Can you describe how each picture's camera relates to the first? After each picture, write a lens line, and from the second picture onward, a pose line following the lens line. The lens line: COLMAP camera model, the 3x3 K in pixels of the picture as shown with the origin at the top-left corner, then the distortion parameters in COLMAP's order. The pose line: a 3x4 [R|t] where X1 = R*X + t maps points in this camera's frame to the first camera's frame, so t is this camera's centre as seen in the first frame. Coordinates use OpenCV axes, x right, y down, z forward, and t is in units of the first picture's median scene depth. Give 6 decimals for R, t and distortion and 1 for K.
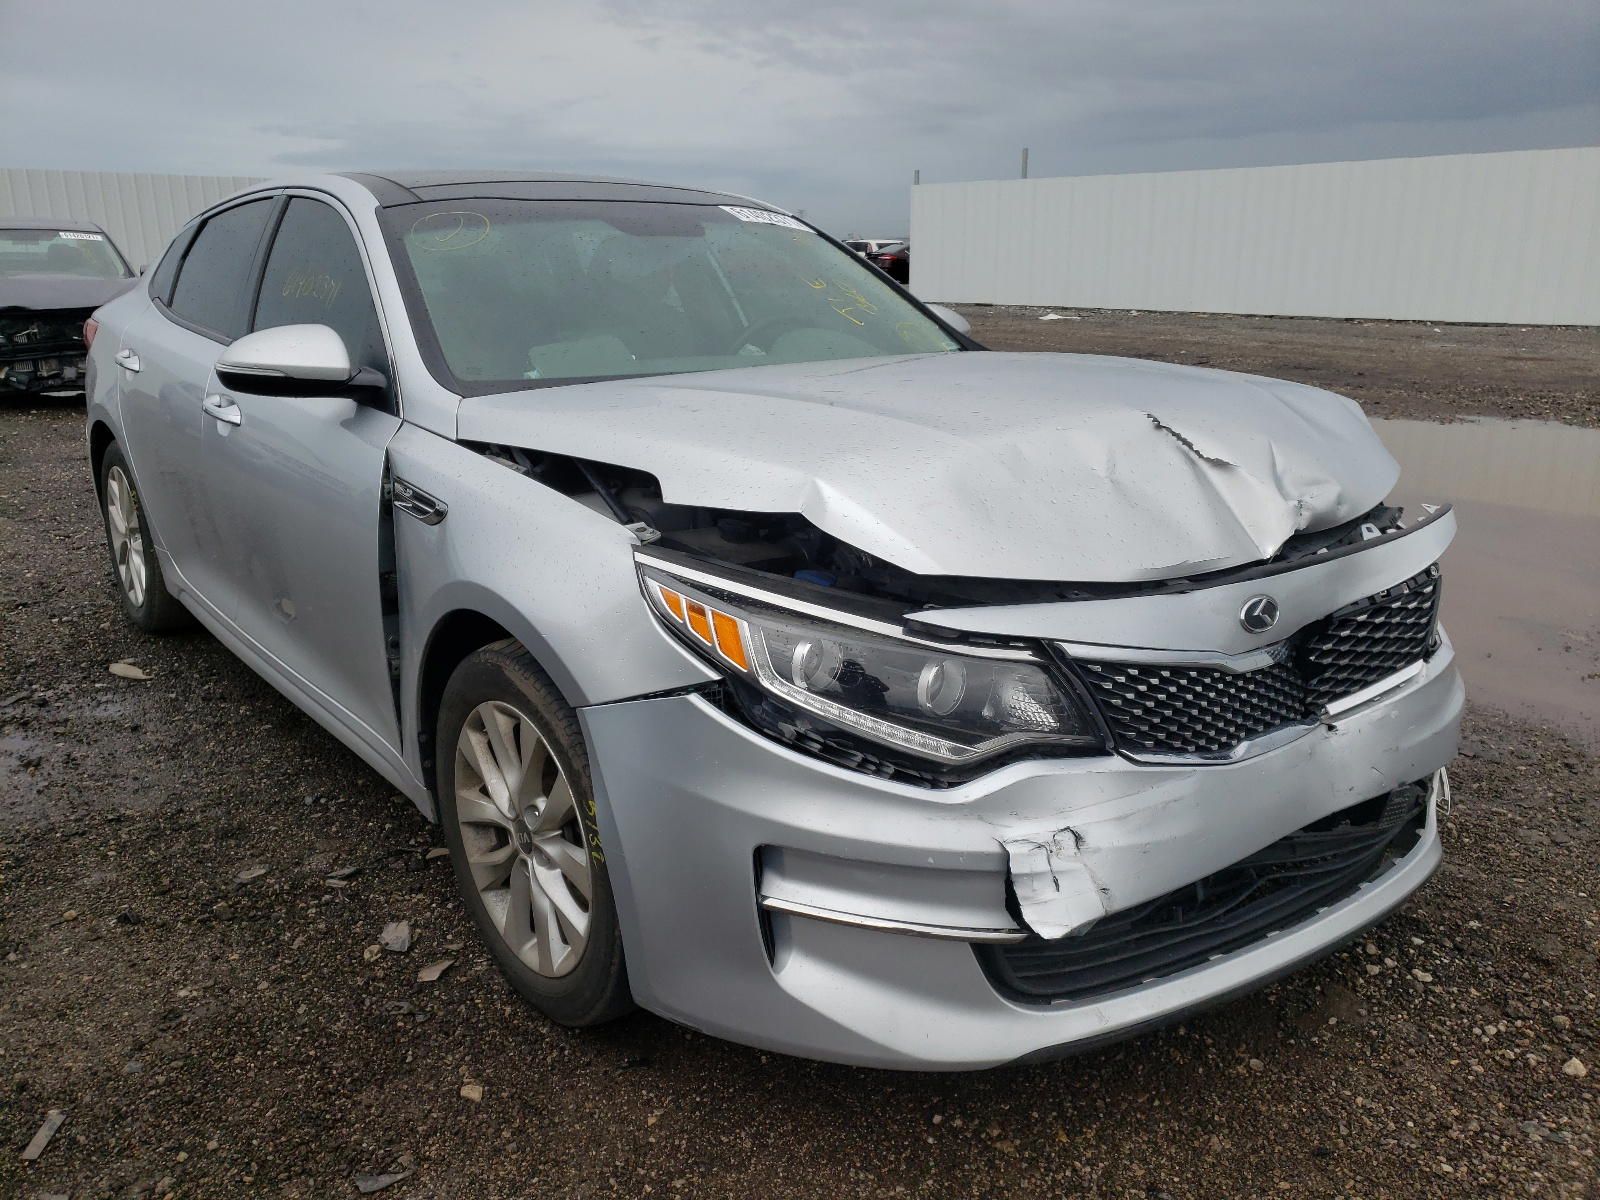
lens RADIAL K [[1231.9, 0, 787.4], [0, 1231.9, 601.4], [0, 0, 1]] dist [0.040823, -0.025875]
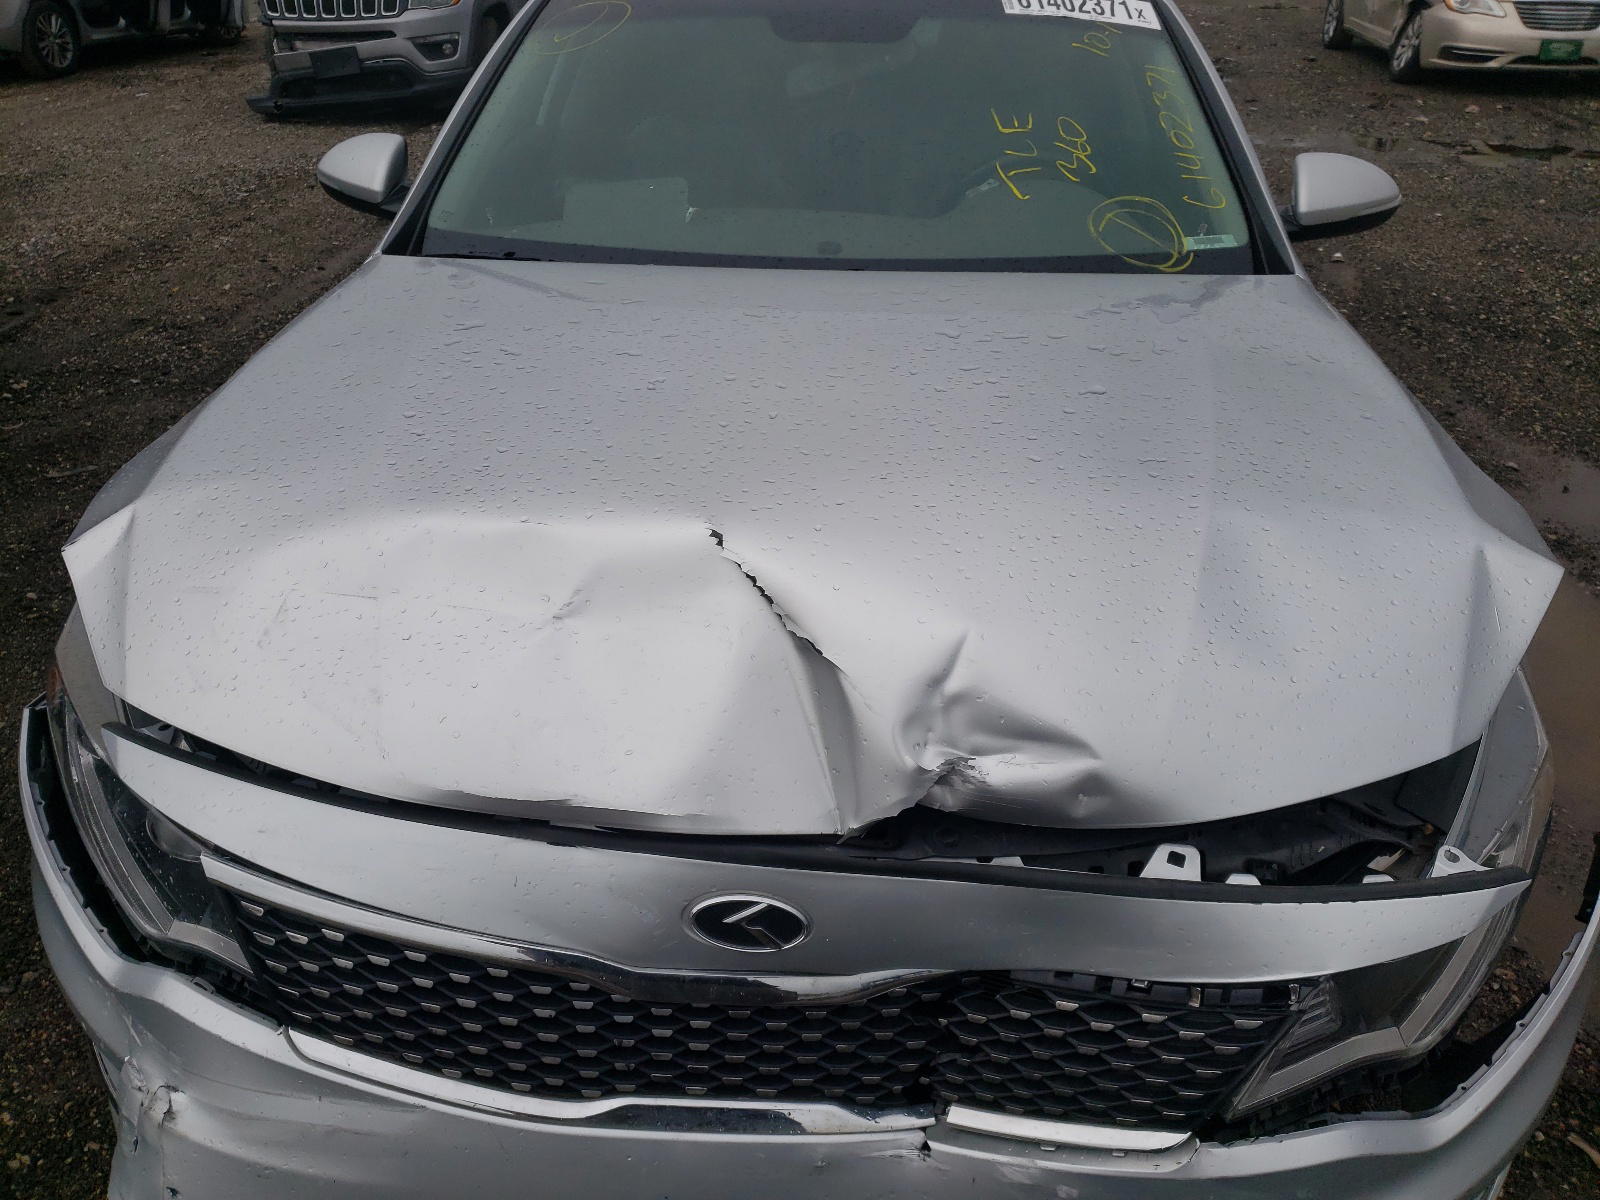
lens RADIAL K [[1231.9, 0, 792.7], [0, 1231.9, 570.0], [0, 0, 1]] dist [0.040823, -0.025875]
pose [[0.733749, 0.326365, -0.595901, 0.634893], [-0.191363, 0.940838, 0.279651, -0.286022], [0.651915, -0.091160, 0.752793, 0.550893]]
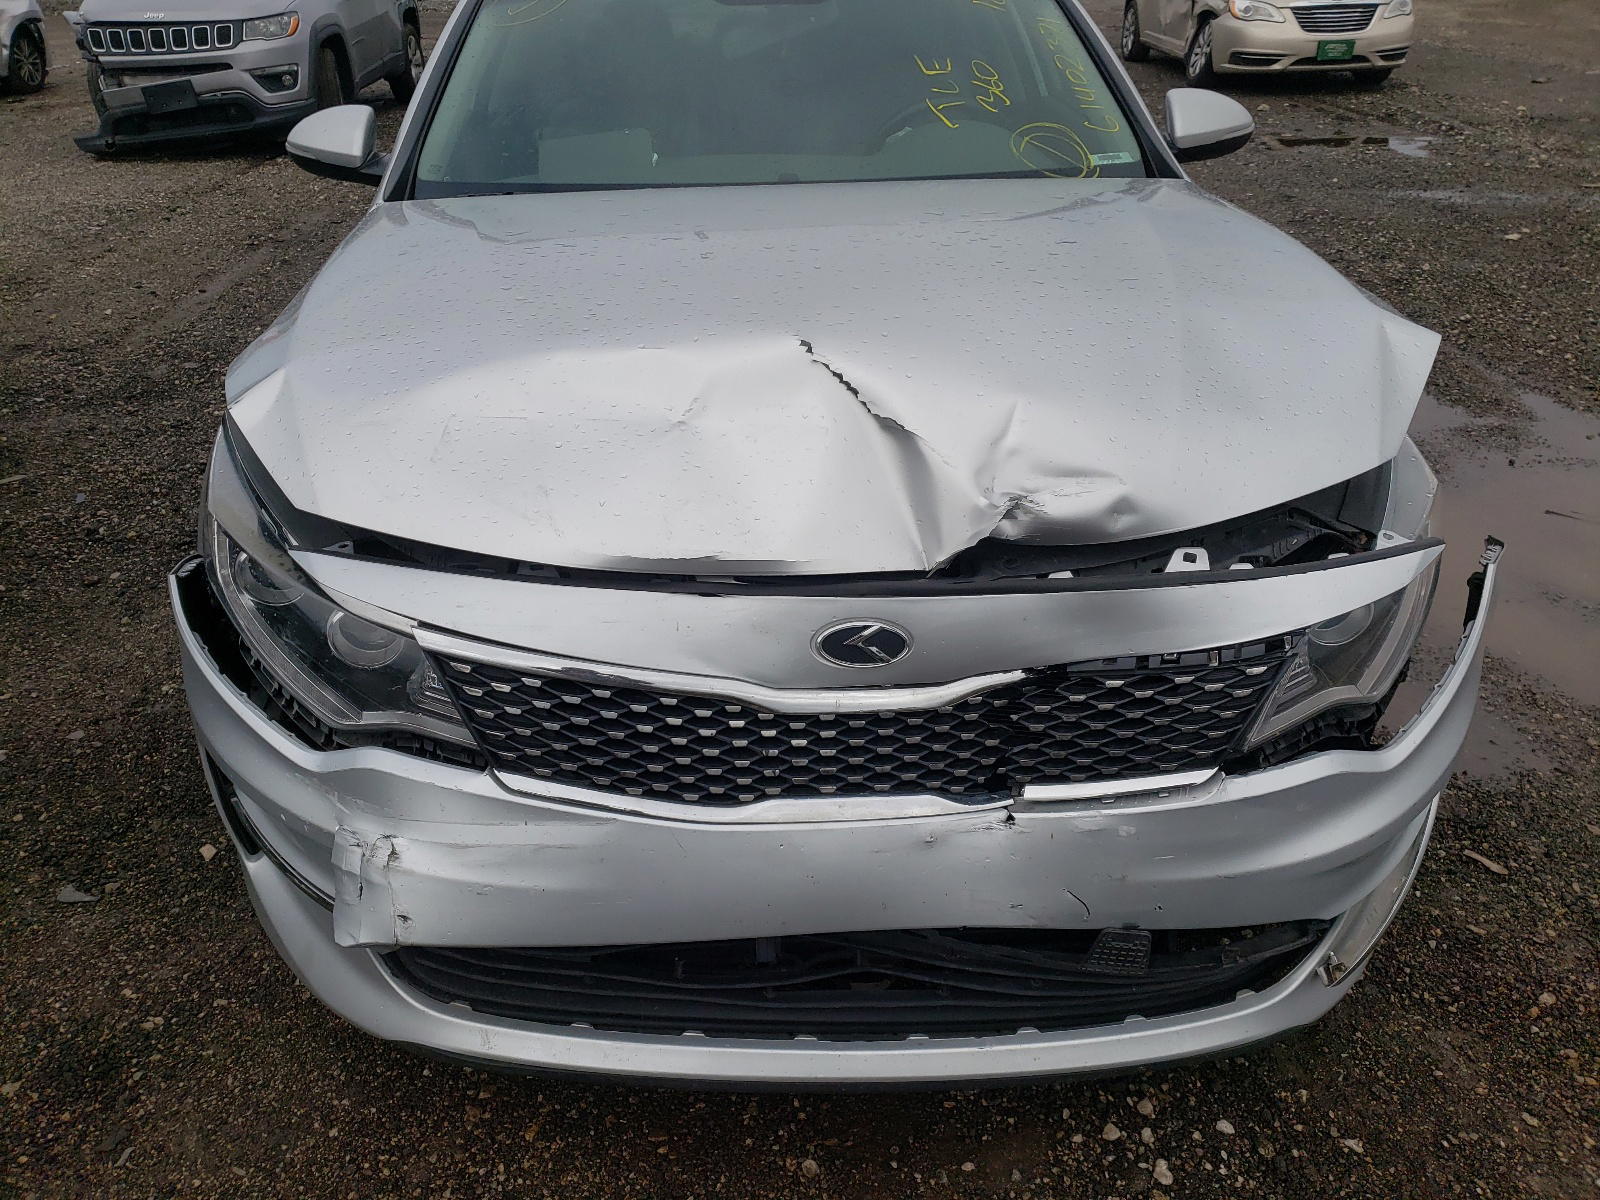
lens RADIAL K [[1231.9, 0, 791.9], [0, 1231.9, 595.0], [0, 0, 1]] dist [0.040823, -0.025875]
pose [[0.823384, 0.255290, -0.506819, 0.650931], [-0.142180, 0.957417, 0.251273, -0.177553], [0.549384, -0.134834, 0.824619, 0.359980]]
